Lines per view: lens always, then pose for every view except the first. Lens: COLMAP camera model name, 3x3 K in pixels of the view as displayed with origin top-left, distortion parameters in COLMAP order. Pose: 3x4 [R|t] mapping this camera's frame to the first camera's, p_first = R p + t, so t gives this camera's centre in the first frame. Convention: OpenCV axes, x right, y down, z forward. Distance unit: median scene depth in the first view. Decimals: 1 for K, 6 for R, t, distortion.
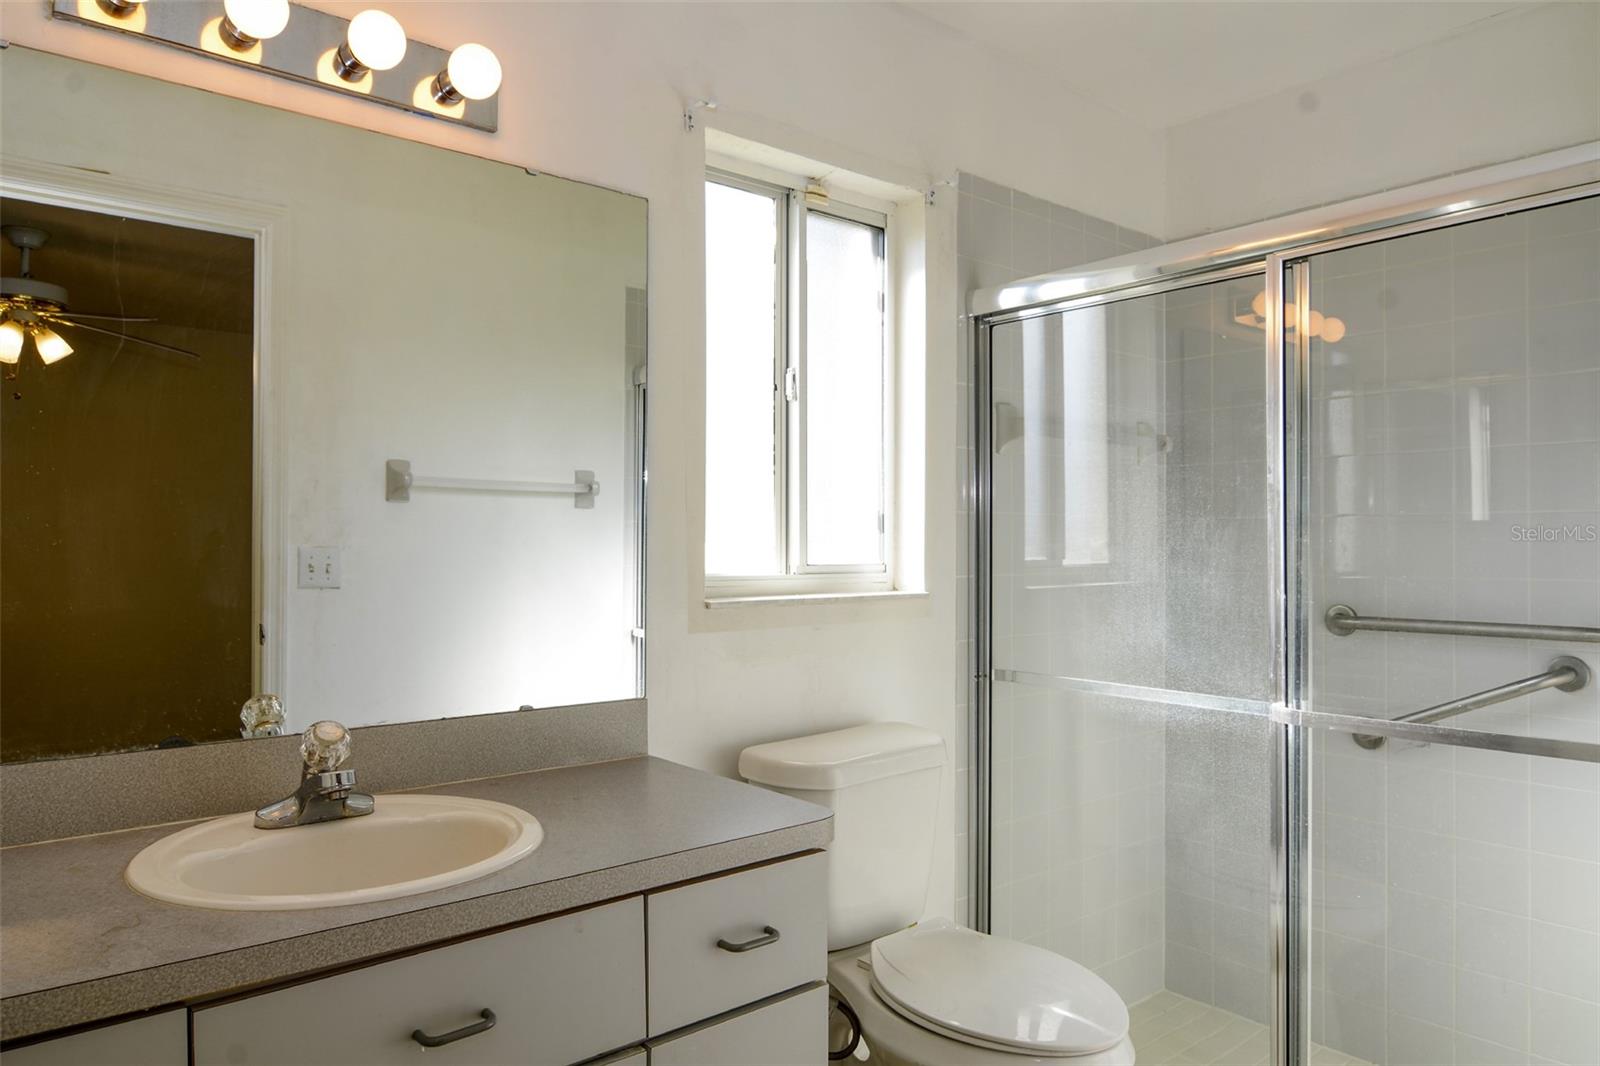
lens RADIAL K [[1055.3, 0, 800.0], [0, 1055.3, 533.0], [0, 0, 1]] dist [-0.003261, -0.000448]
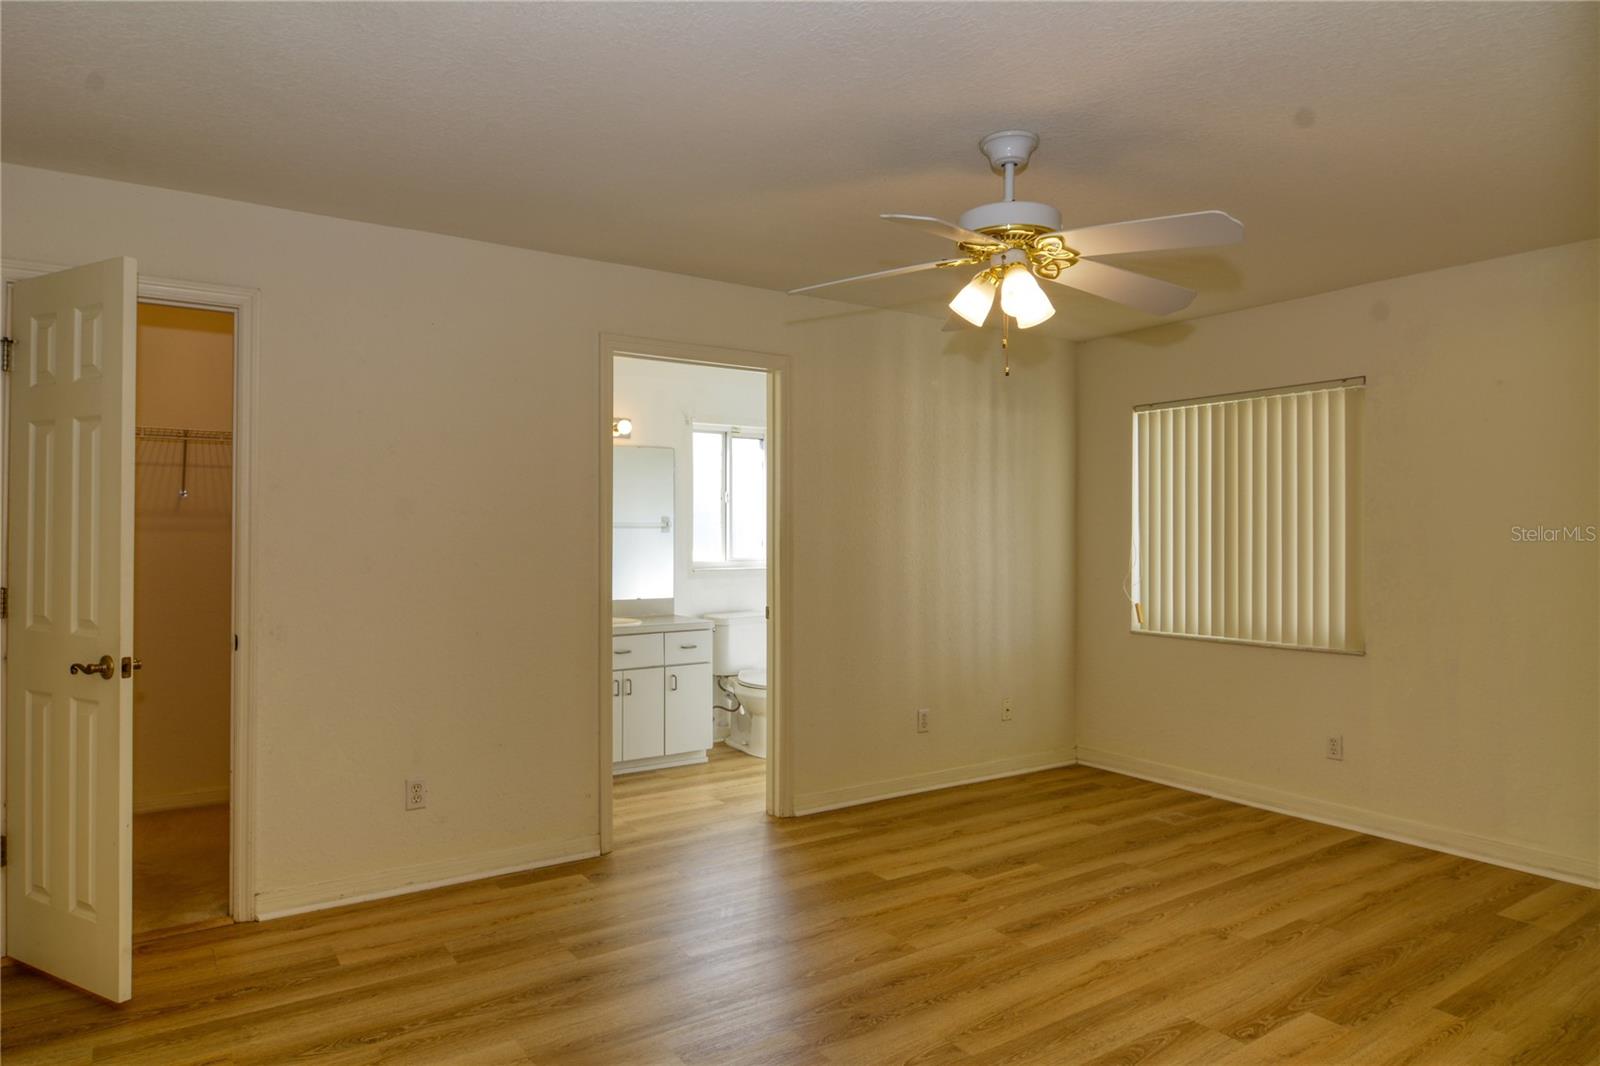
lens RADIAL K [[990.1, 0, 801.5], [0, 990.1, 545.6], [0, 0, 1]] dist [-0.002294, -0.000433]
pose [[0.995150, 0.005320, -0.098228, 0.474763], [-0.003498, 0.999819, 0.018718, -0.059117], [0.098310, -0.018284, 0.994988, -1.749348]]
